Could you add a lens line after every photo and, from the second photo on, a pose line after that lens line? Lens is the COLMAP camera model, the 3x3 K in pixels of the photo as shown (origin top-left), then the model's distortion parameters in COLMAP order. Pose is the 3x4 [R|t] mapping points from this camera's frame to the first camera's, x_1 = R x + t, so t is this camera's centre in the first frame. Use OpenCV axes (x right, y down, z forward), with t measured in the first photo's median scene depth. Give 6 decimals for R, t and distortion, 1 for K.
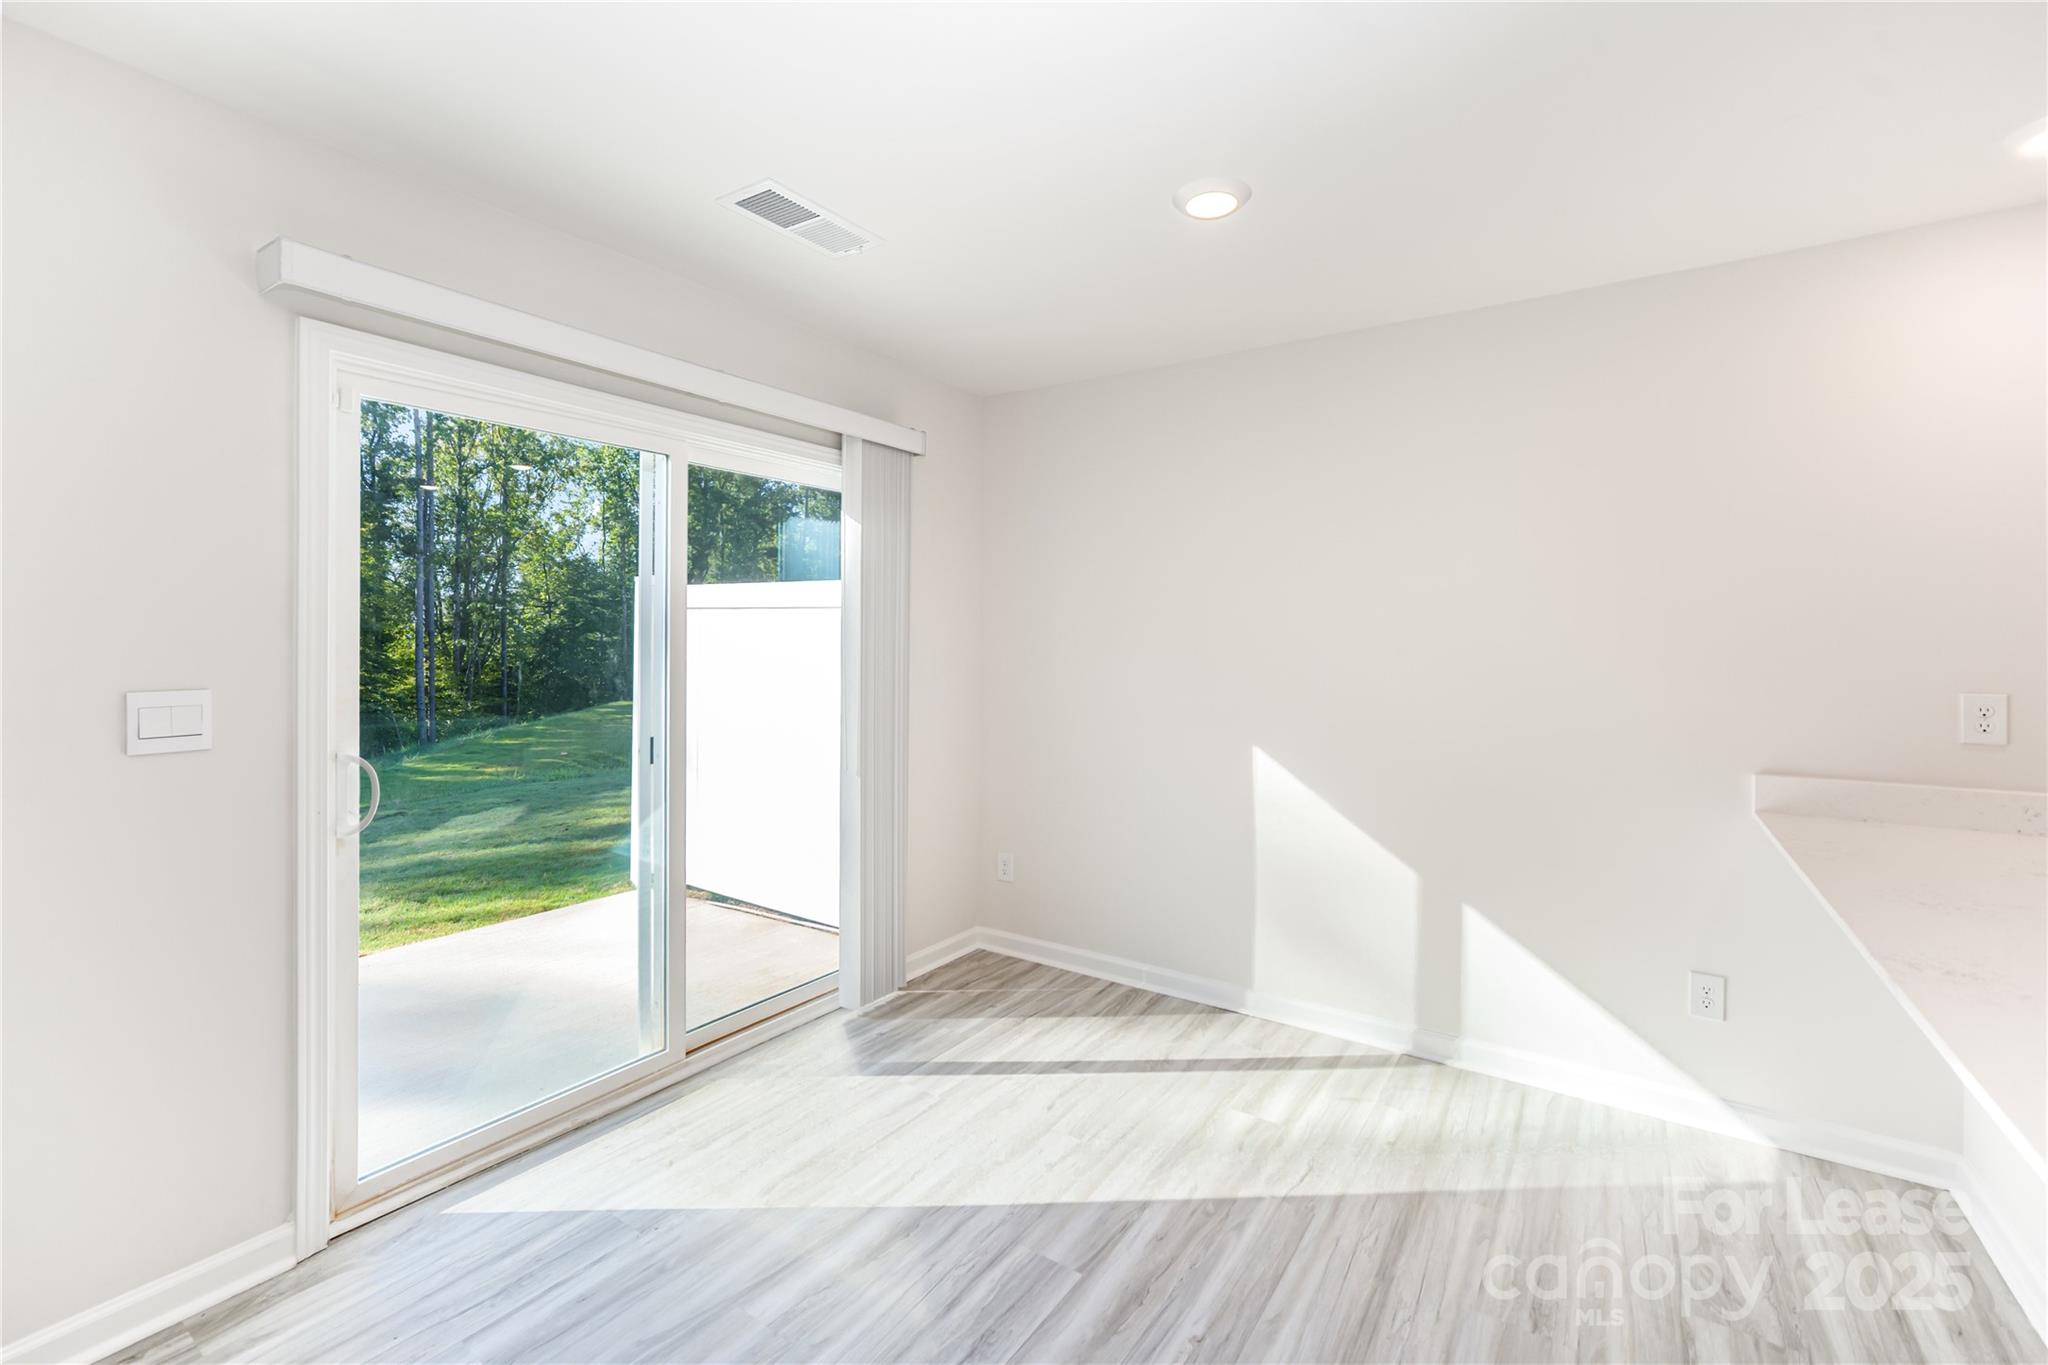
lens RADIAL K [[881.1, 0, 1024.9], [0, 881.1, 642.1], [0, 0, 1]] dist [-0.021051, 0.009729]
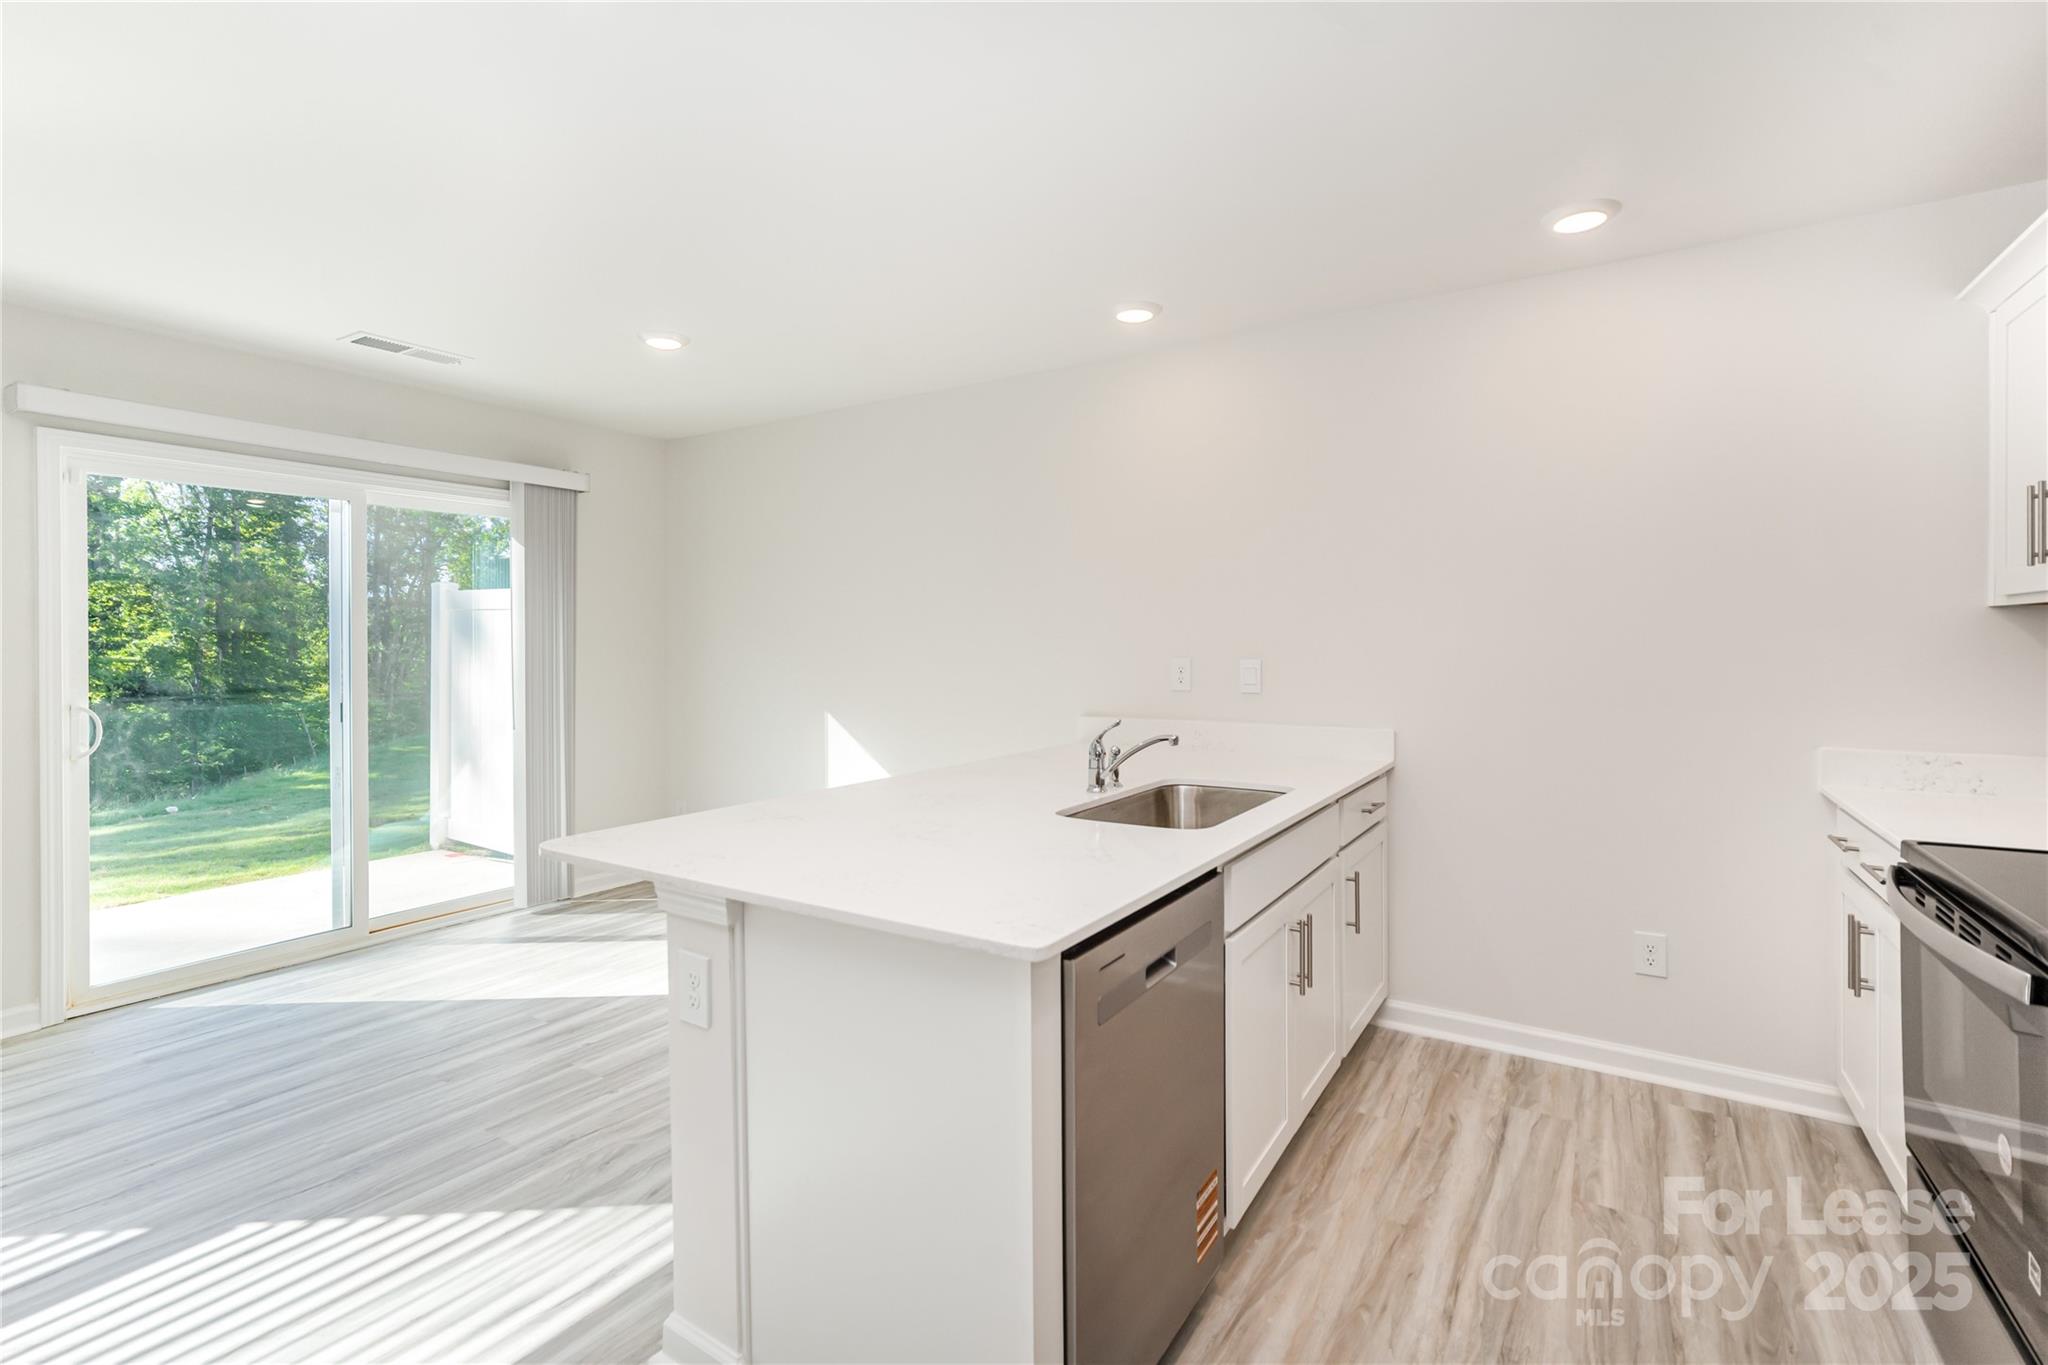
lens RADIAL K [[918.8, 0, 1030.5], [0, 918.8, 644.0], [0, 0, 1]] dist [-0.006037, 0.001202]
pose [[0.999287, -0.010442, 0.036278, 0.592157], [0.010342, 0.999942, 0.002944, 0.020547], [-0.036307, -0.002566, 0.999337, -0.471068]]
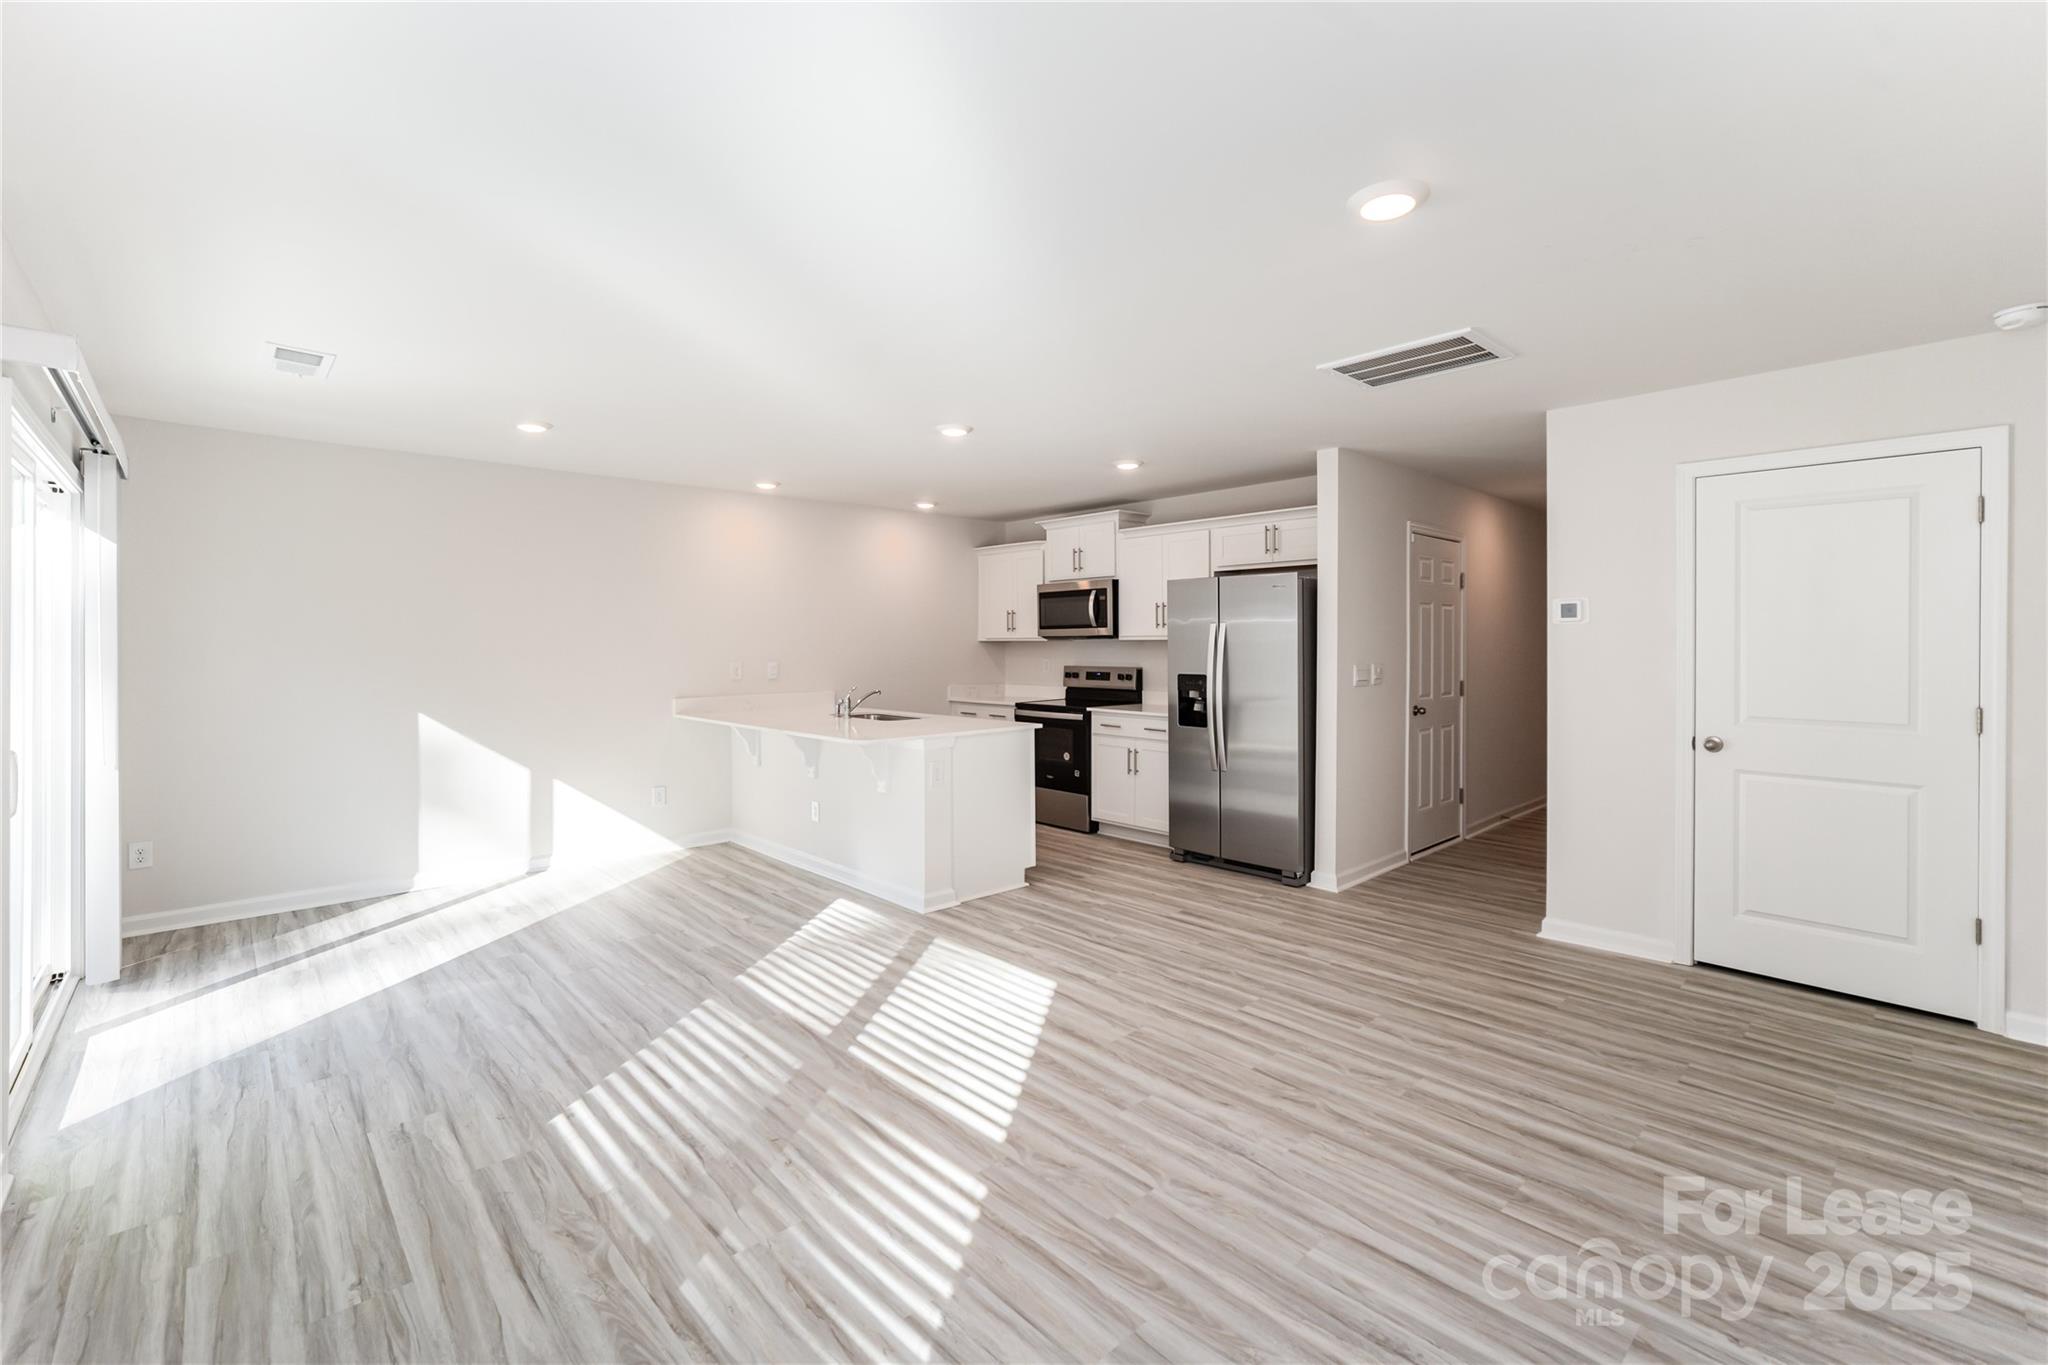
lens RADIAL K [[879.1, 0, 1017.6], [0, 879.1, 649.1], [0, 0, 1]] dist [-0.020516, 0.010668]
pose [[0.224122, -0.012825, 0.974477, -1.104112], [0.003397, 0.999918, 0.012378, -0.009044], [-0.974555, 0.000536, 0.224147, -0.393141]]
